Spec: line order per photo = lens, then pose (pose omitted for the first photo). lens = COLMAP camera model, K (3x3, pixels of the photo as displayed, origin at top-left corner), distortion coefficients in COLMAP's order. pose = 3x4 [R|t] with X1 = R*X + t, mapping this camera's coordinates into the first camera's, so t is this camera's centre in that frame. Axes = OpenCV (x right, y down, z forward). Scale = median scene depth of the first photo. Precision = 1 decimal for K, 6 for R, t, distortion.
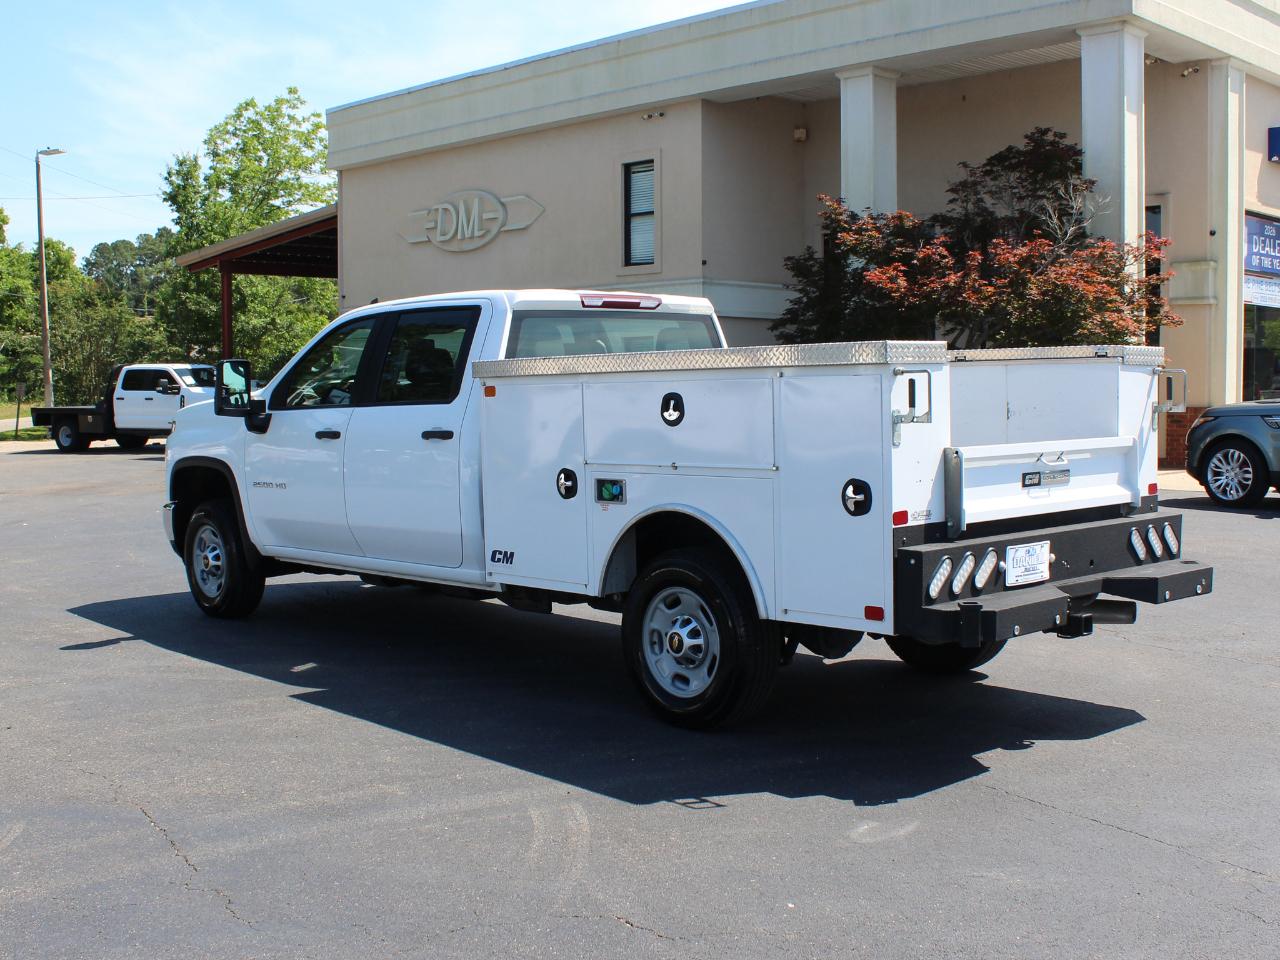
lens RADIAL K [[1485.0, 0, 640.6], [0, 1485.0, 503.8], [0, 0, 1]] dist [-0.140728, 0.013088]
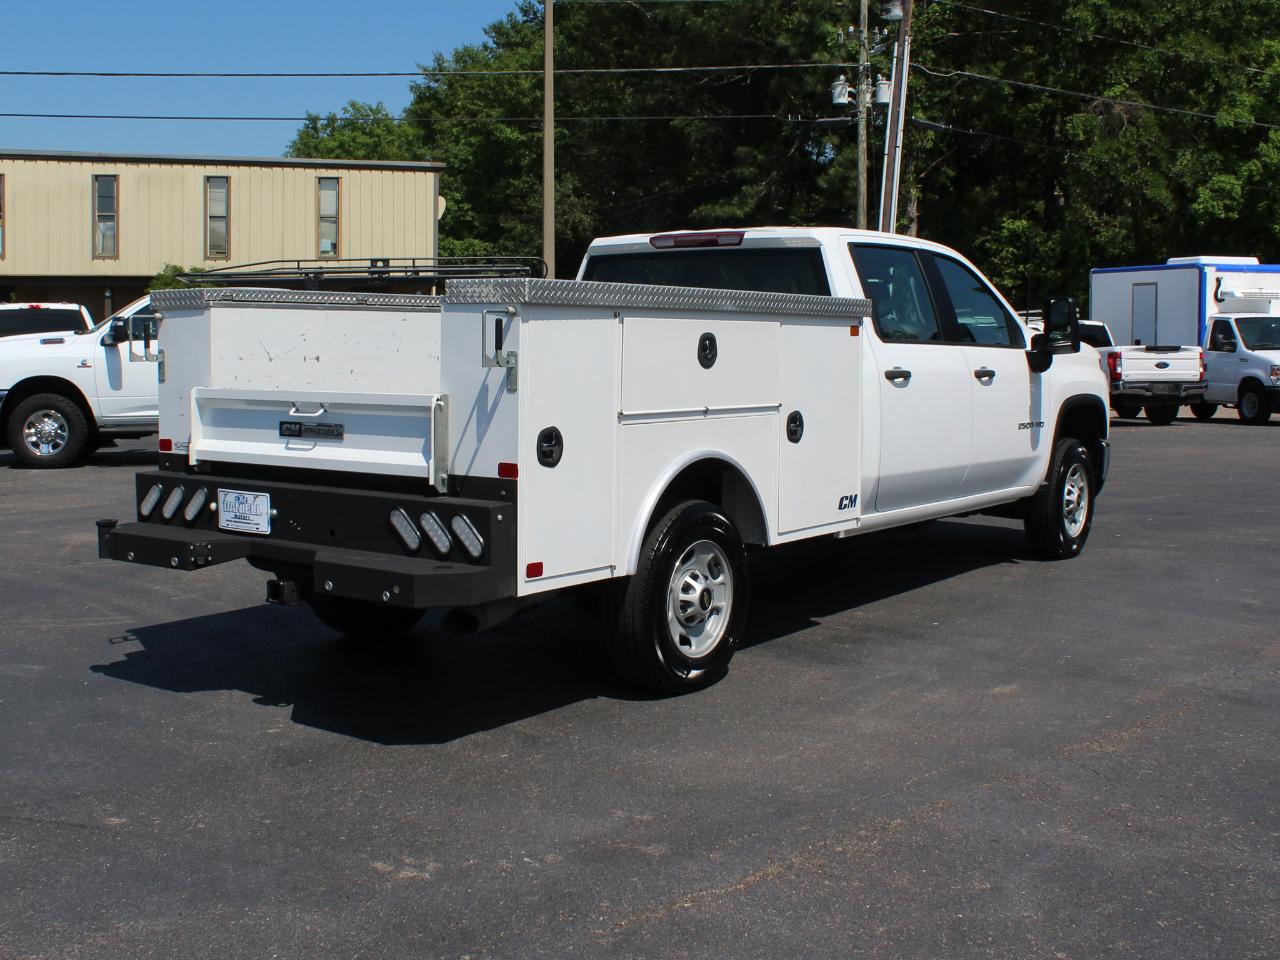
lens RADIAL K [[1497.3, 0, 640.0], [0, 1497.3, 480.0], [0, 0, 1]] dist [-0.126052, 0.029880]
pose [[0.205099, 0.110060, -0.972533, 0.468534], [-0.084525, 0.991937, 0.094430, -0.035132], [0.975085, 0.062836, 0.212748, 0.383687]]
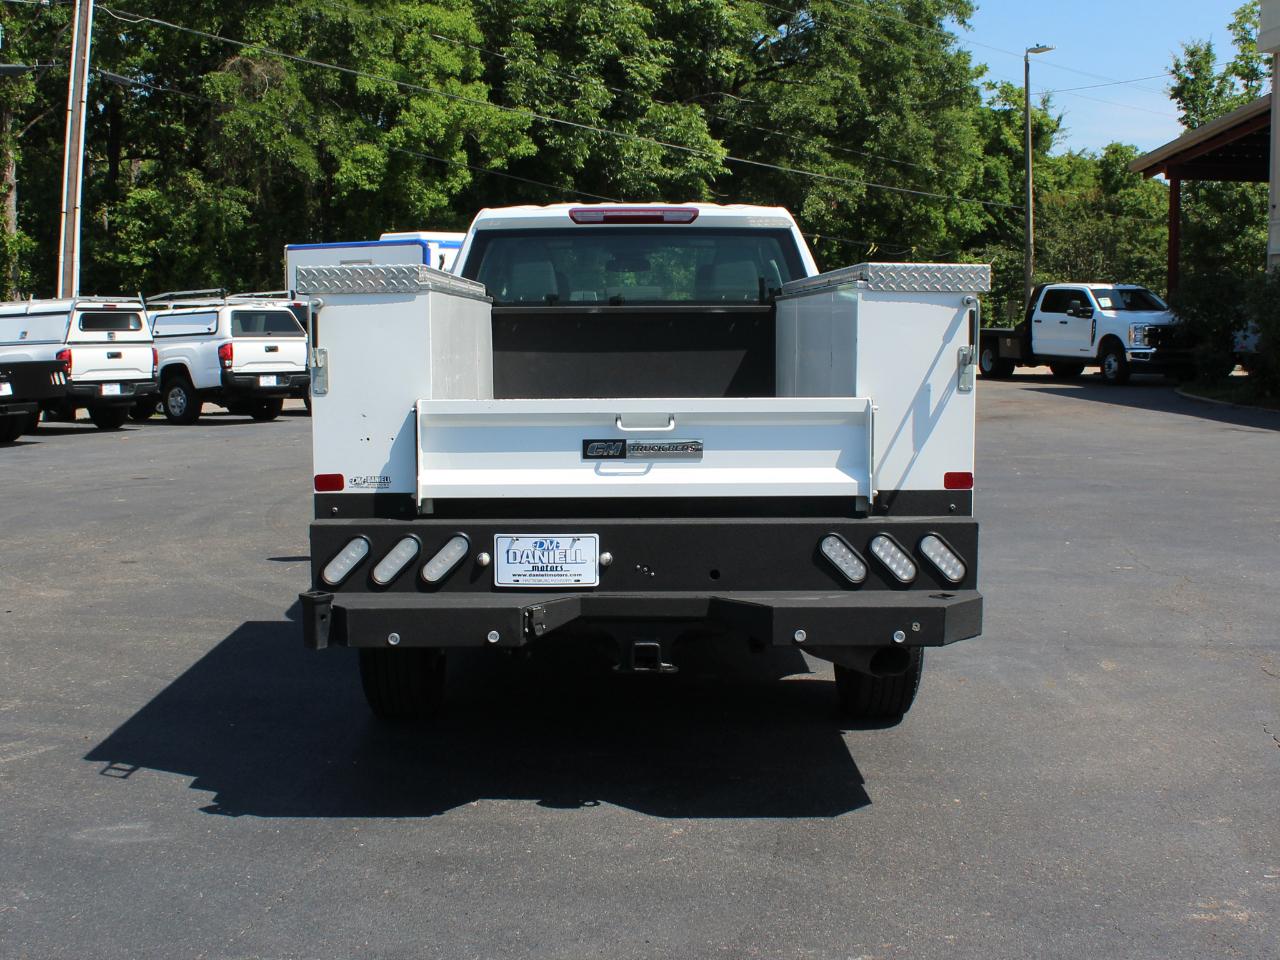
lens RADIAL K [[1678.5, 0, 640.0], [0, 1678.5, 480.0], [0, 0, 1]] dist [-0.150722, 0.057178]
pose [[0.748149, 0.076544, -0.659101, 0.313607], [-0.060932, 0.997052, 0.046627, -0.015550], [0.660727, 0.005277, 0.750608, 0.144701]]
